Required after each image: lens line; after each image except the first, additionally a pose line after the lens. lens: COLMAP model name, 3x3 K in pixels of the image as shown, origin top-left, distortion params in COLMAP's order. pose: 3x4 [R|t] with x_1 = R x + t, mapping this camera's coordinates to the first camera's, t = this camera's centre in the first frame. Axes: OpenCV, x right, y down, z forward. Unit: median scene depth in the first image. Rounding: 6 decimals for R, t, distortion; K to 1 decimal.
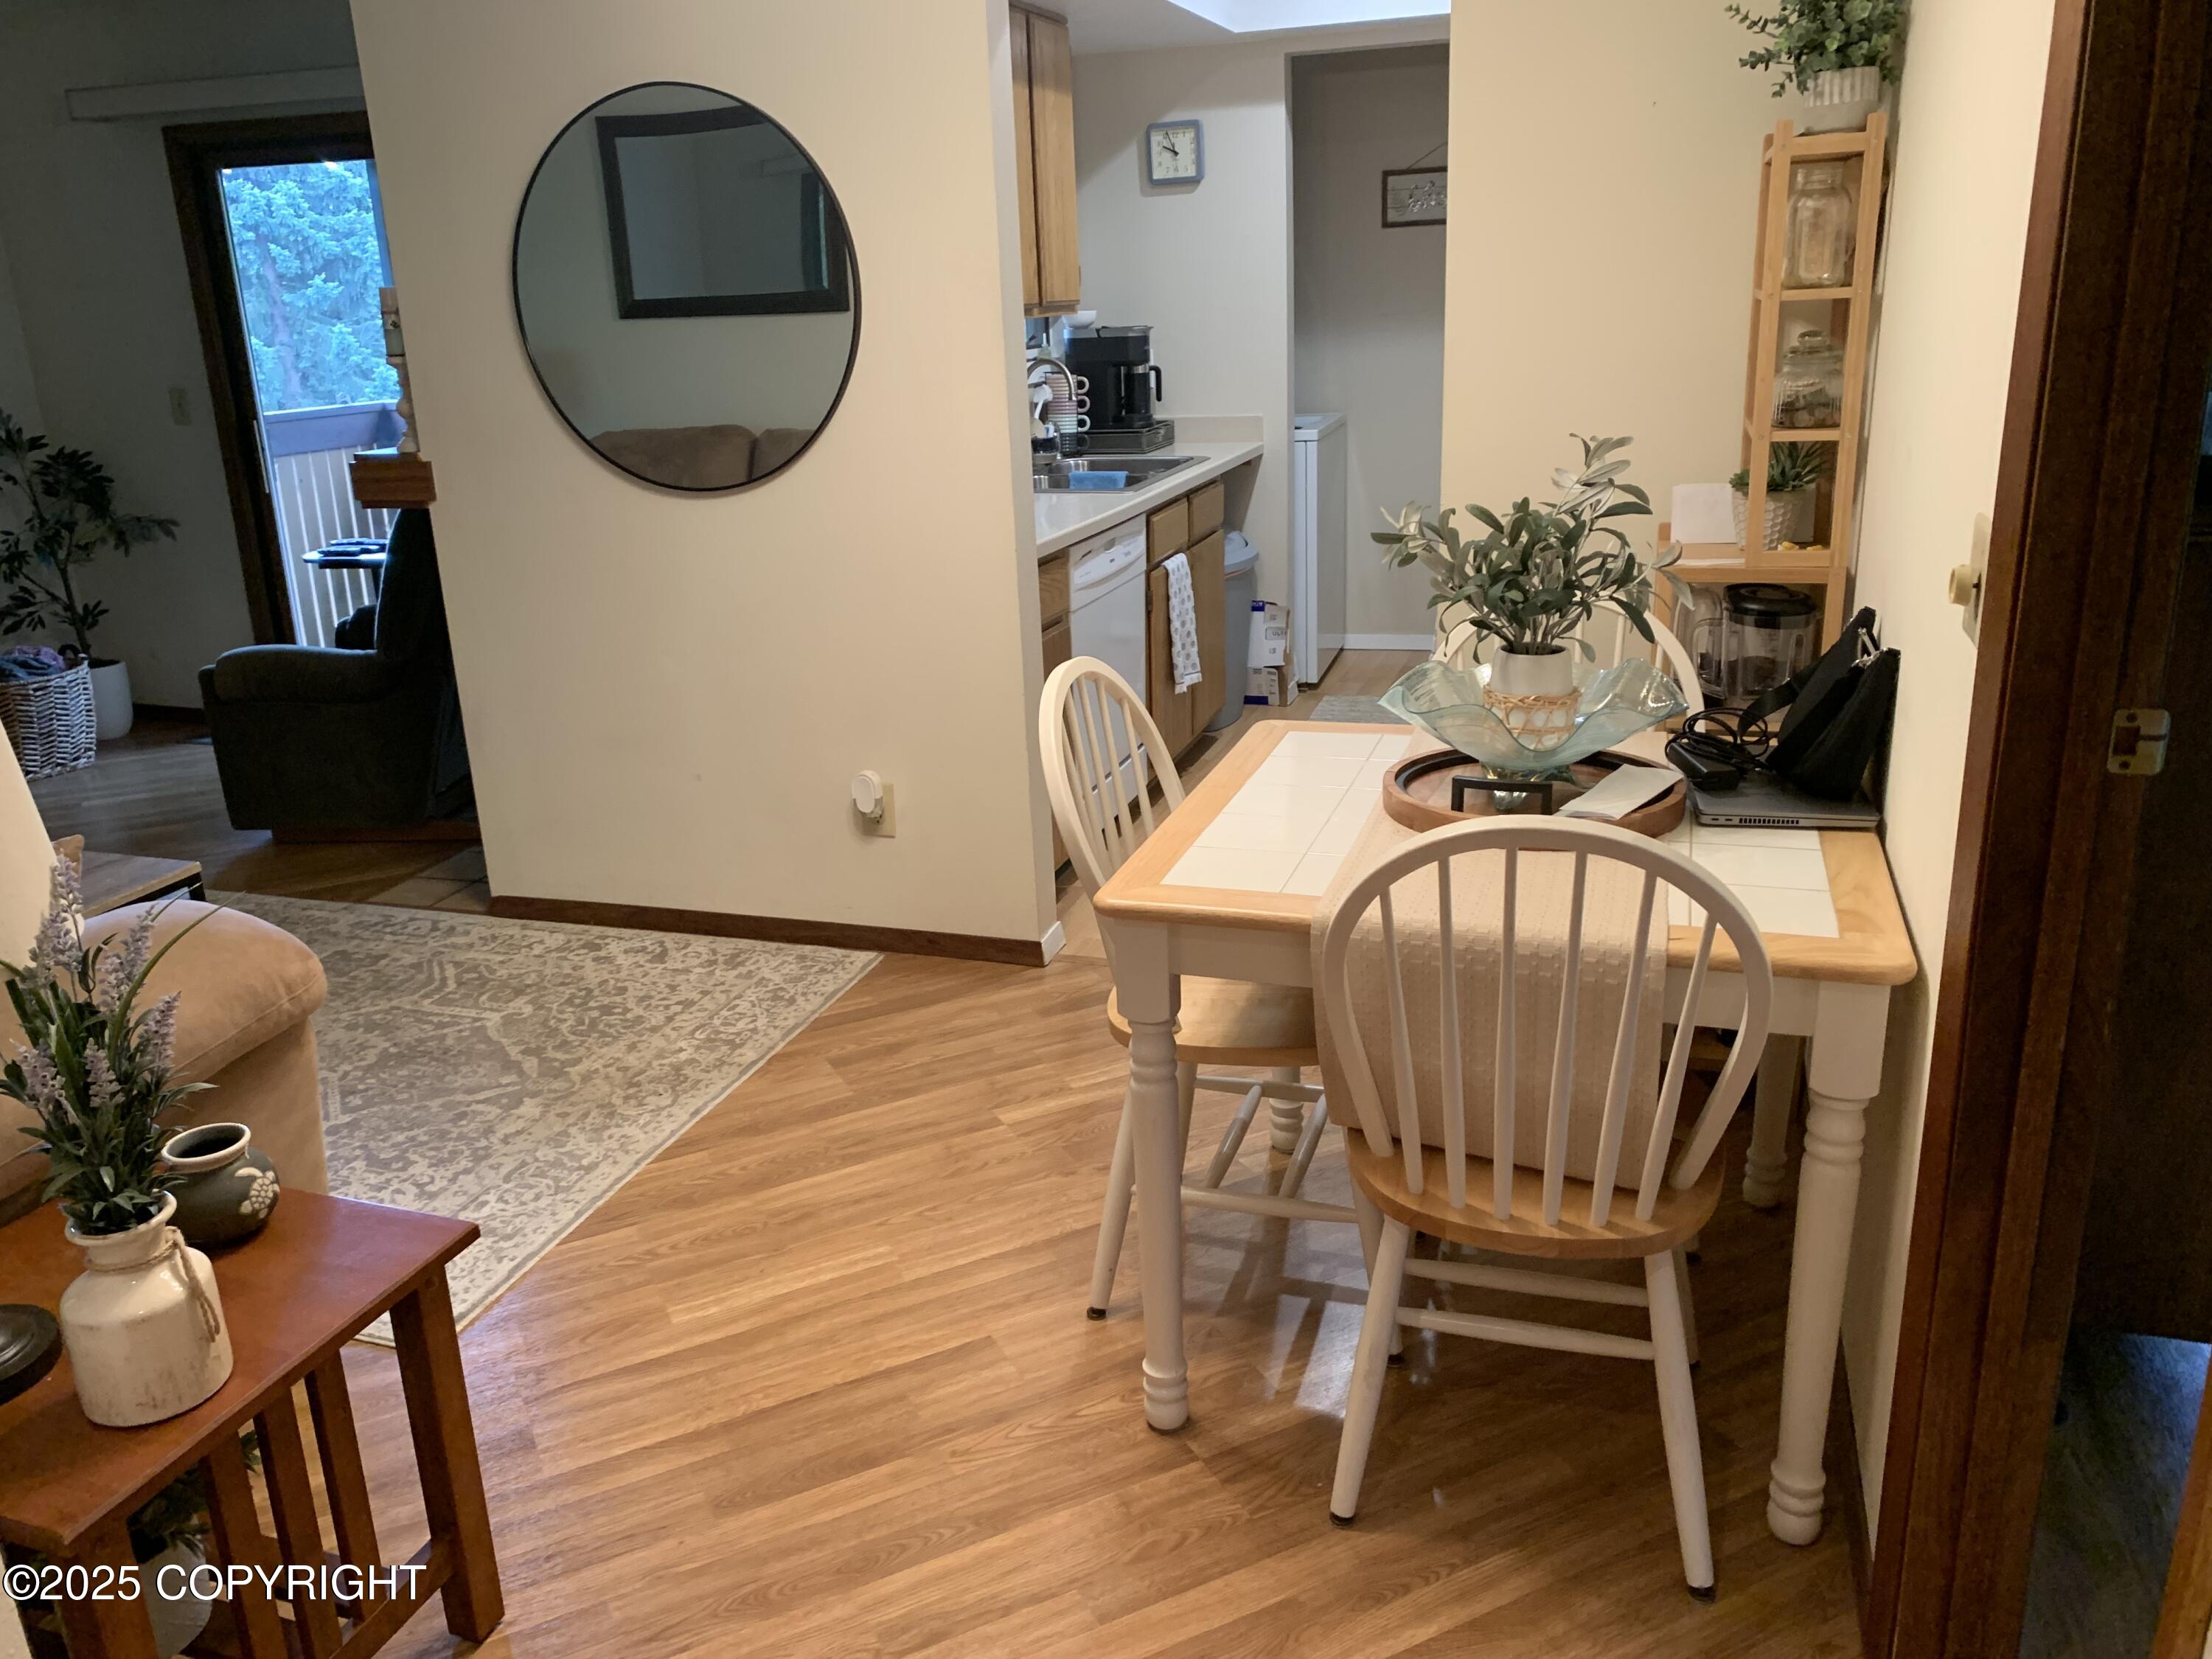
lens RADIAL K [[1698.7, 0, 1089.8], [0, 1698.7, 820.5], [0, 0, 1]] dist [0.040269, -0.042638]
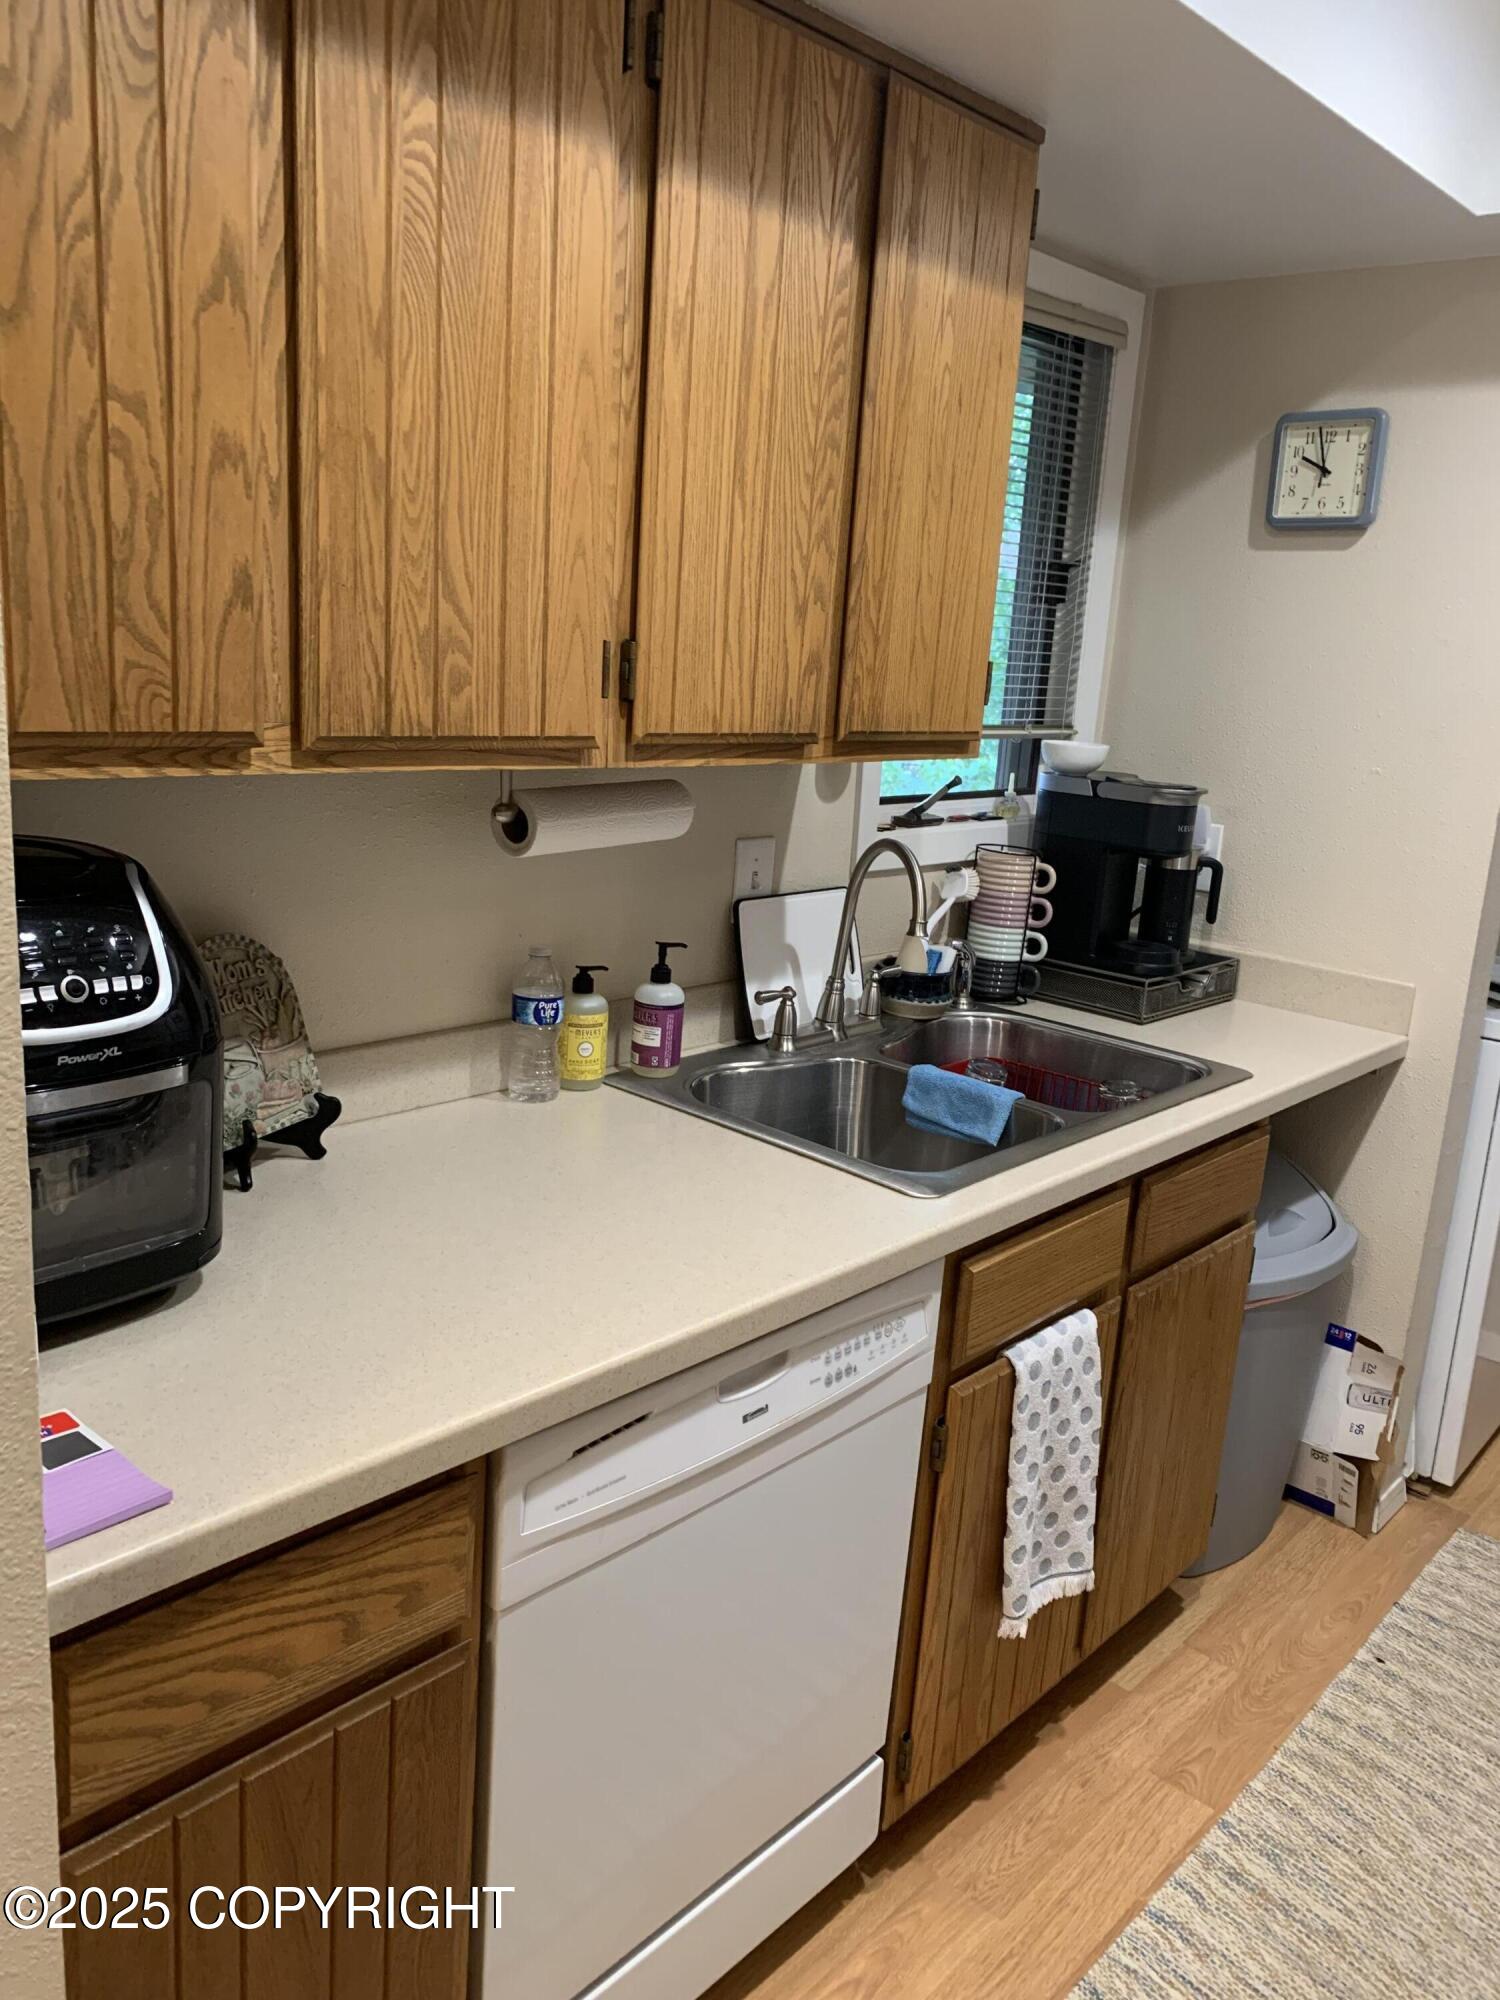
lens RADIAL K [[1535.9, 0, 748.8], [0, 1535.9, 996.7], [0, 0, 1]] dist [0.040269, -0.042638]
pose [[0.911467, 0.191558, -0.364052, 0.091481], [-0.223387, 0.973596, -0.046997, -0.175263], [0.345437, 0.124161, 0.930192, 0.523810]]
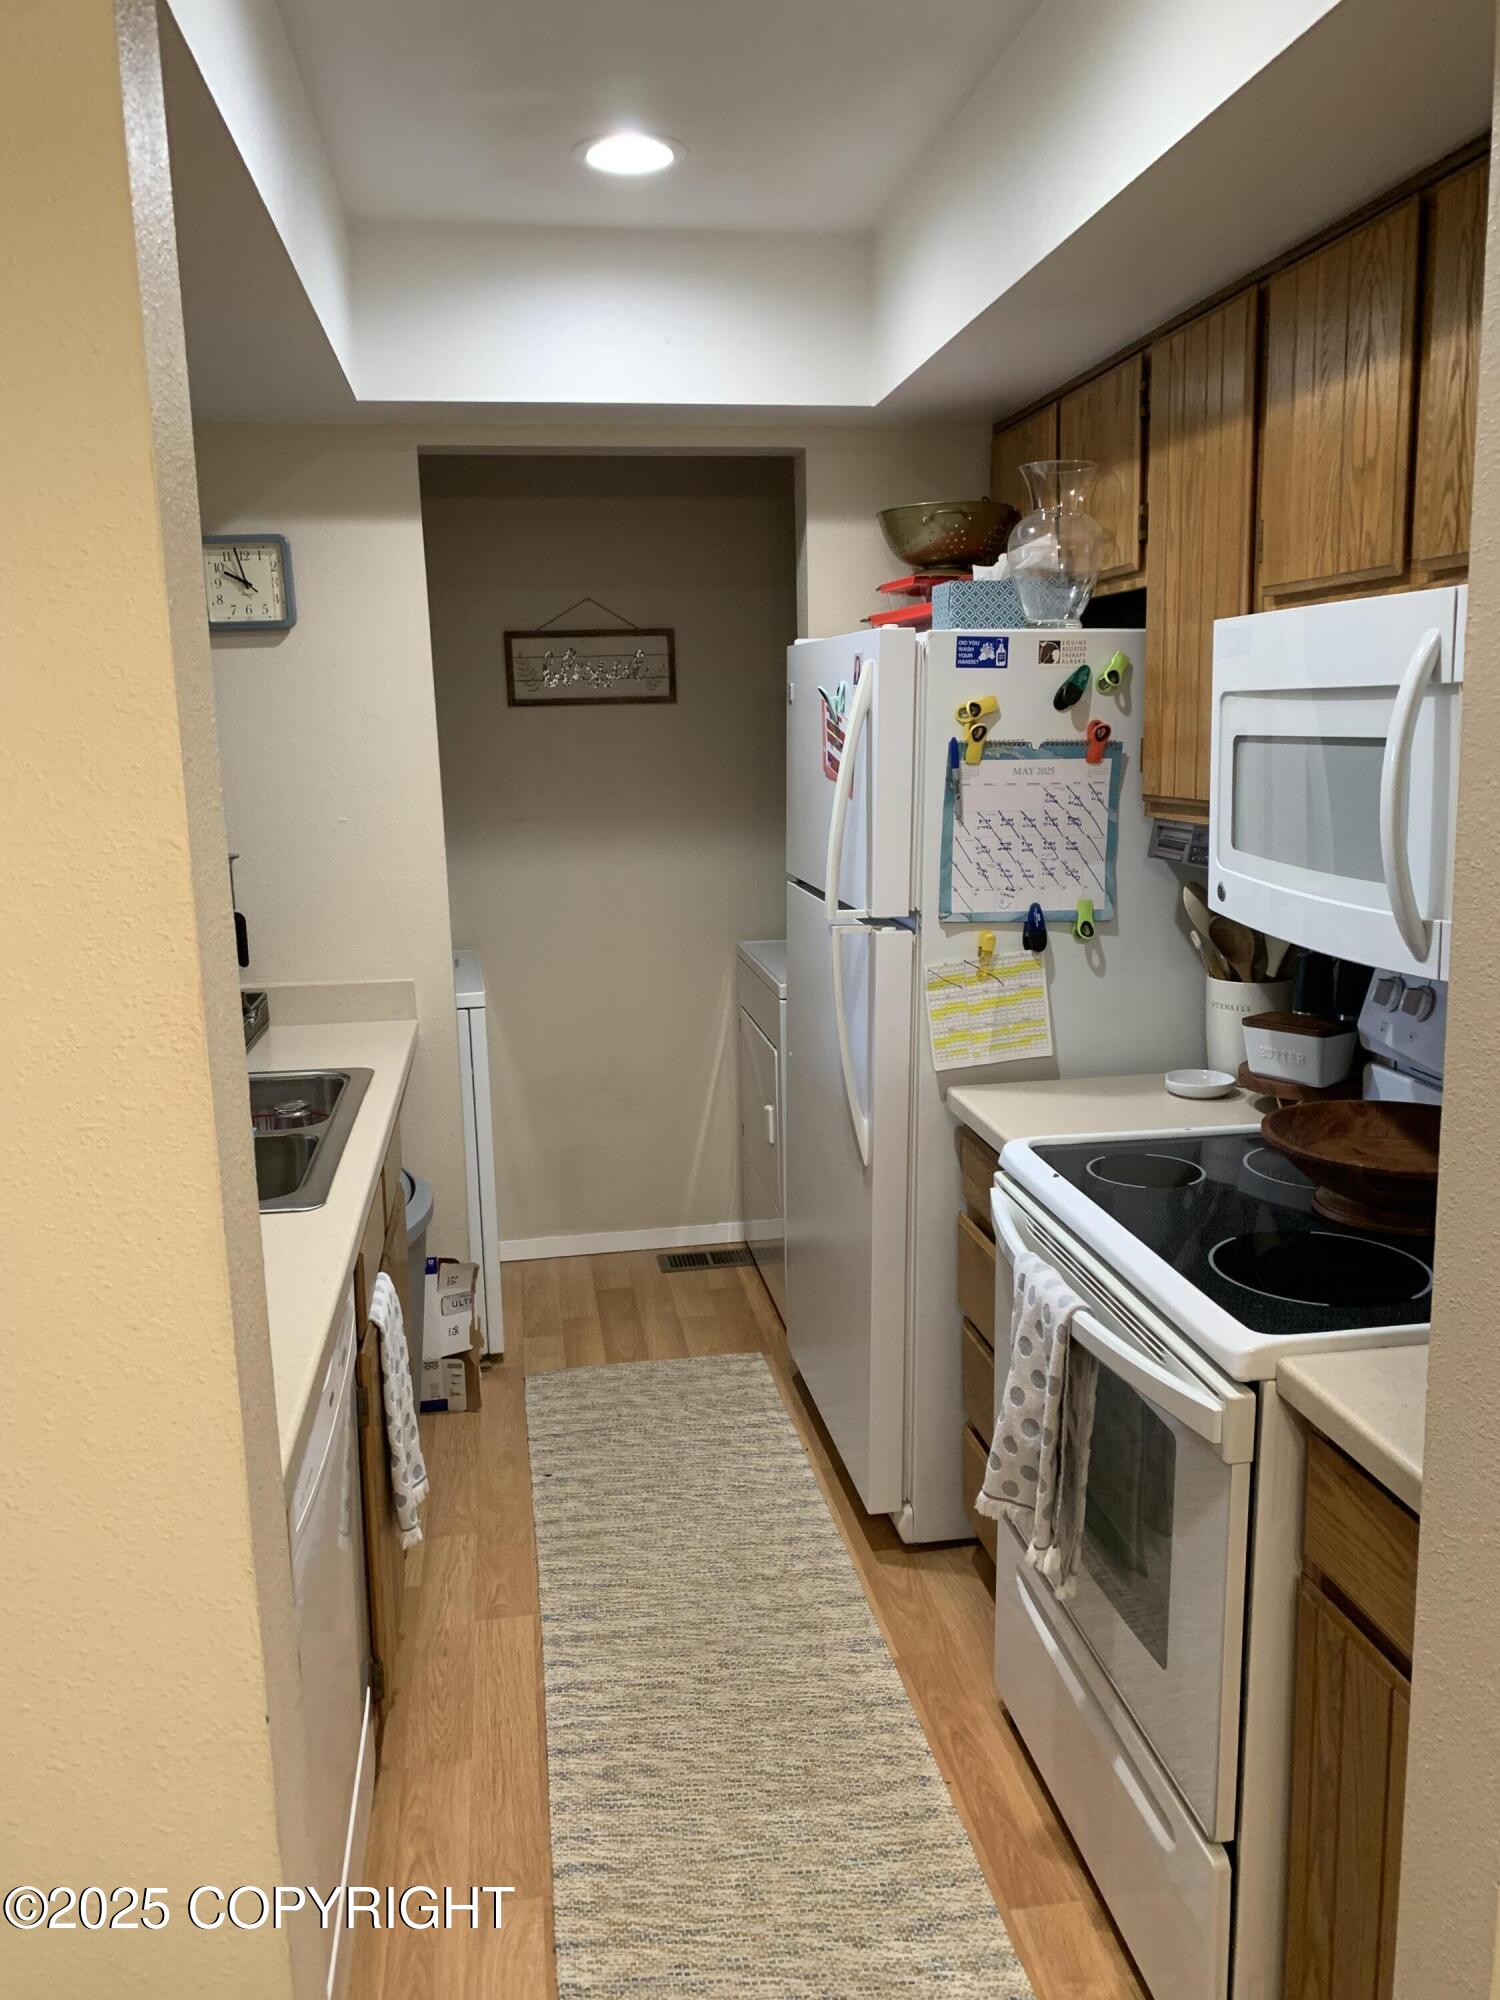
lens RADIAL K [[1535.9, 0, 748.8], [0, 1535.9, 996.7], [0, 0, 1]] dist [0.040269, -0.042638]
pose [[0.889406, -0.067752, 0.452069, -0.051670], [0.134011, 0.984148, -0.116159, -0.151955], [-0.437033, 0.163895, 0.884387, 0.444452]]
